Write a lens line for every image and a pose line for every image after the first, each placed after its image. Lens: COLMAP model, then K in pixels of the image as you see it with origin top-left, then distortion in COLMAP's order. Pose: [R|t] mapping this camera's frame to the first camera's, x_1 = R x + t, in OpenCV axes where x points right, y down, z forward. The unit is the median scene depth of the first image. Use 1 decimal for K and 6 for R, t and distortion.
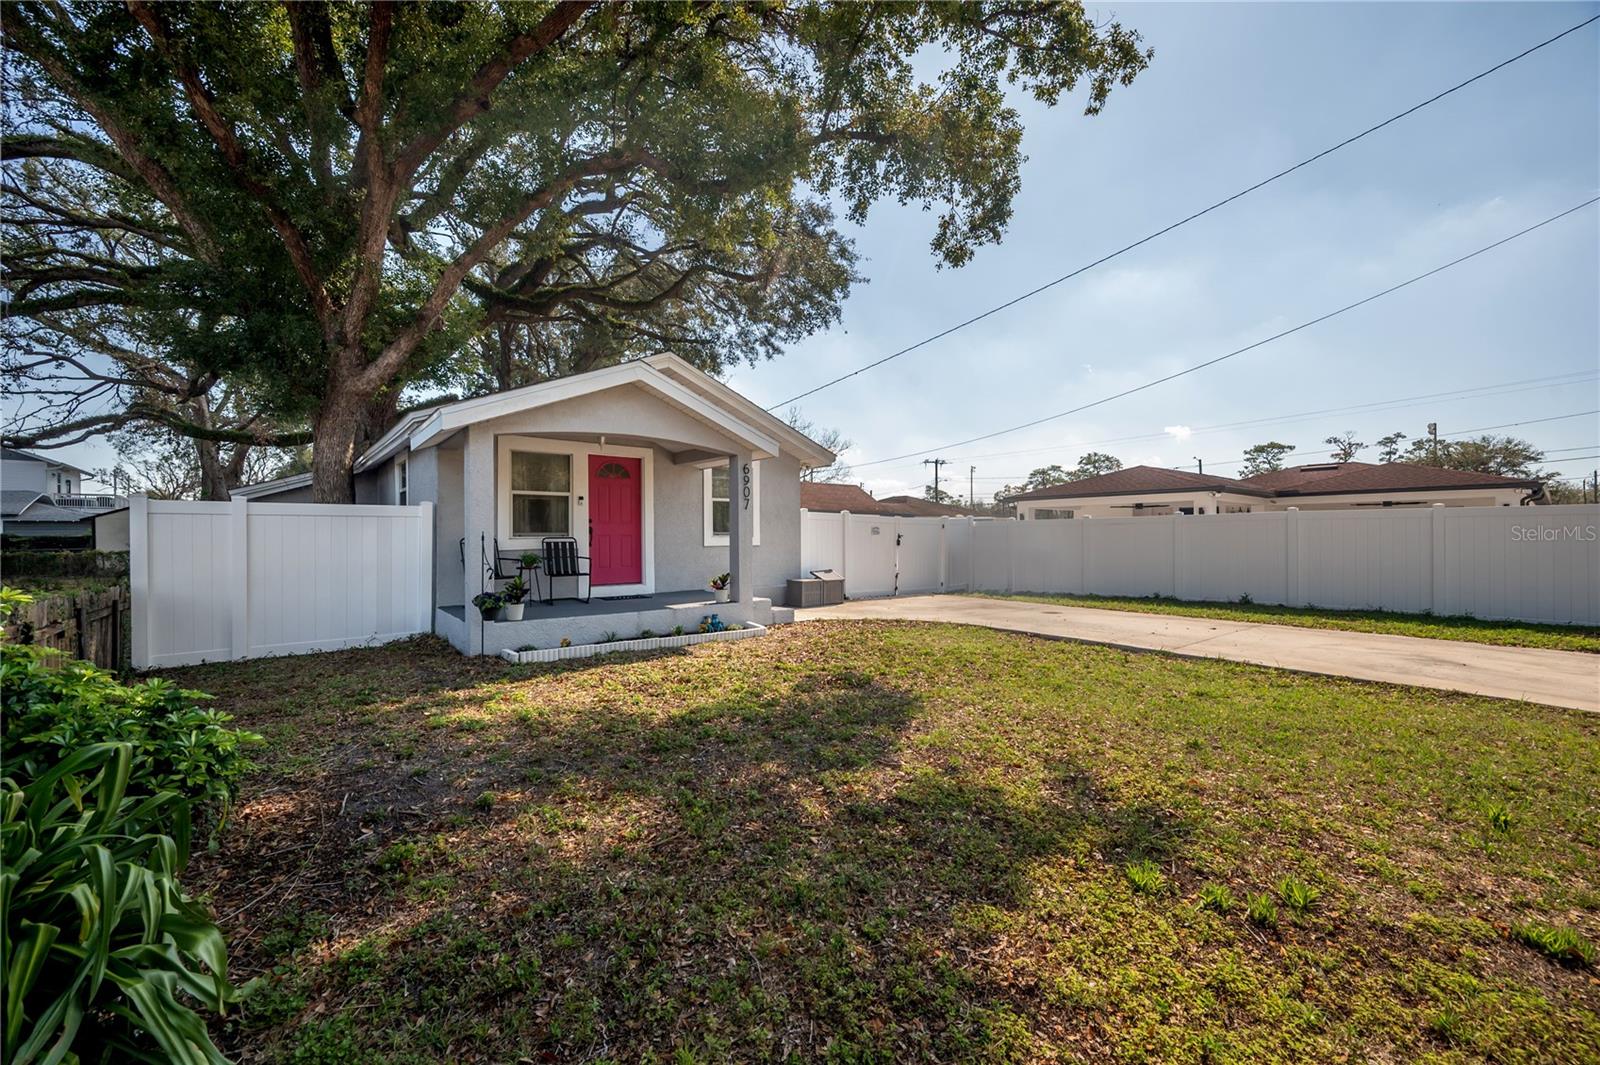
lens RADIAL K [[631.0, 0, 803.6], [0, 631.0, 537.1], [0, 0, 1]] dist [0.000654, -0.000191]
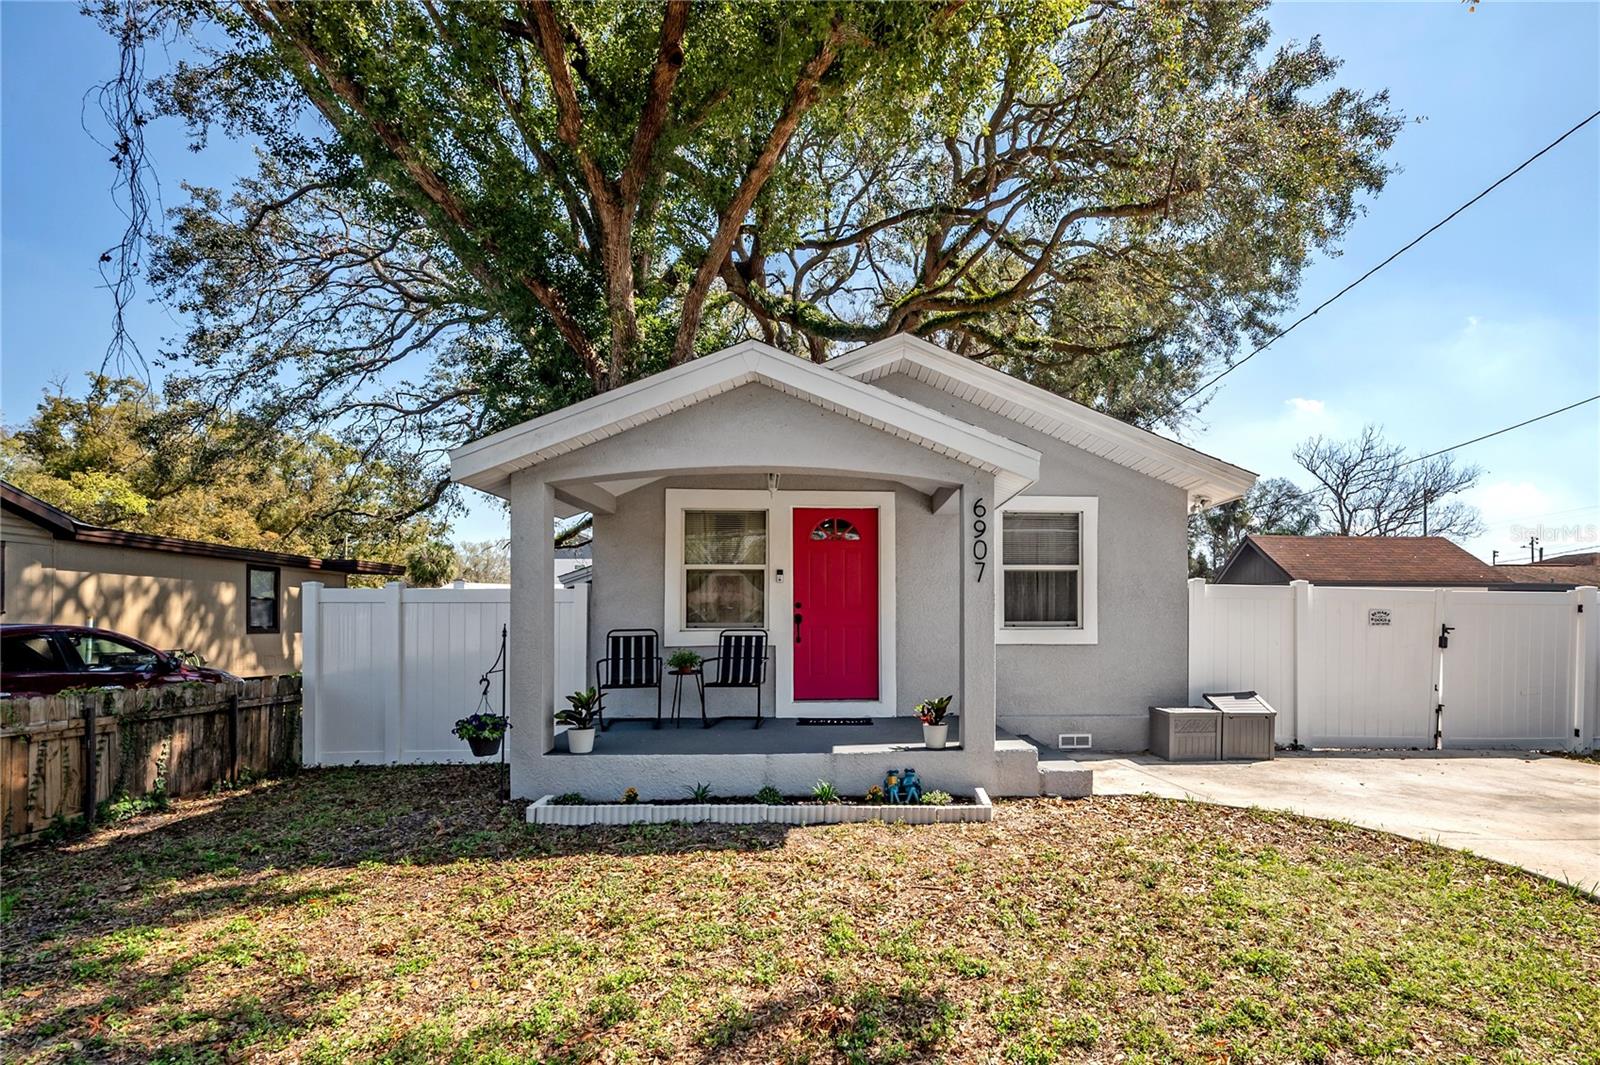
lens RADIAL K [[730.8, 0, 918.5], [0, 730.8, 614.4], [0, 0, 1]] dist [-0.000045, -0.000283]
pose [[0.806736, 0.000017, -0.590912, 0.235074], [-0.004627, 0.999970, -0.006288, -0.011217], [0.590893, 0.007807, 0.806712, 0.444129]]
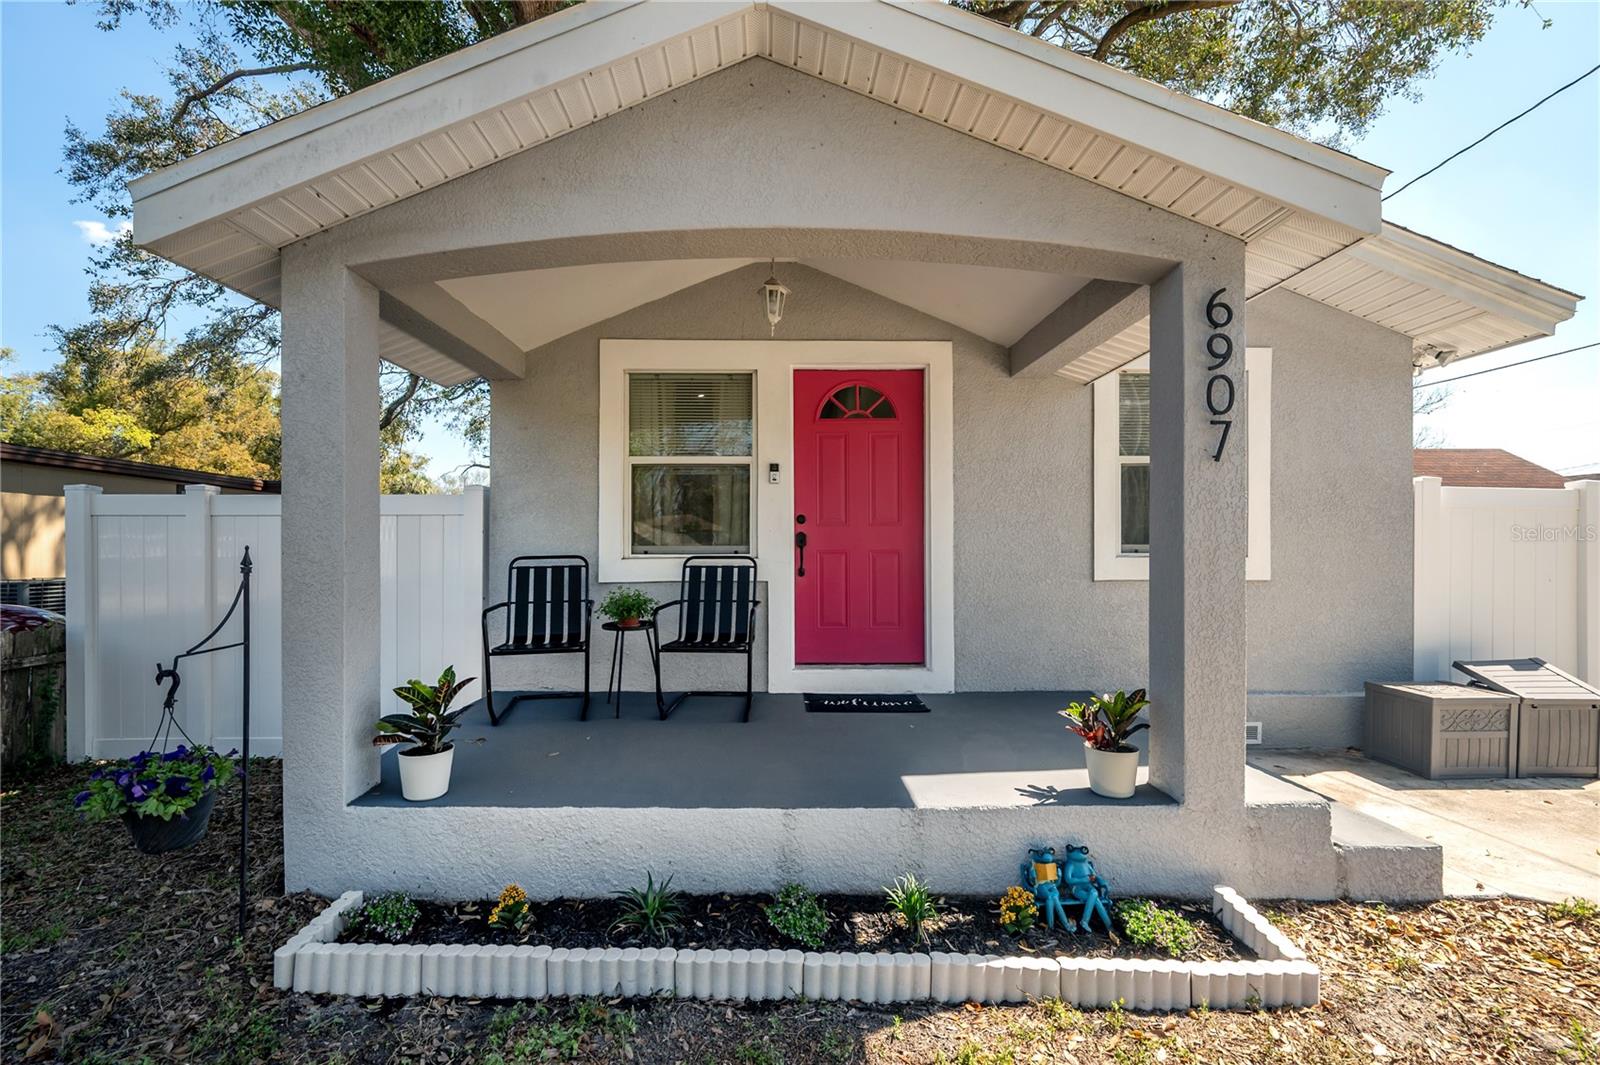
lens RADIAL K [[631.0, 0, 803.6], [0, 631.0, 537.1], [0, 0, 1]] dist [0.000654, -0.000191]
pose [[0.772061, -0.004020, -0.635536, -0.055580], [-0.004284, 0.999924, -0.011529, -0.007753], [0.635534, 0.011624, 0.771986, 0.664867]]
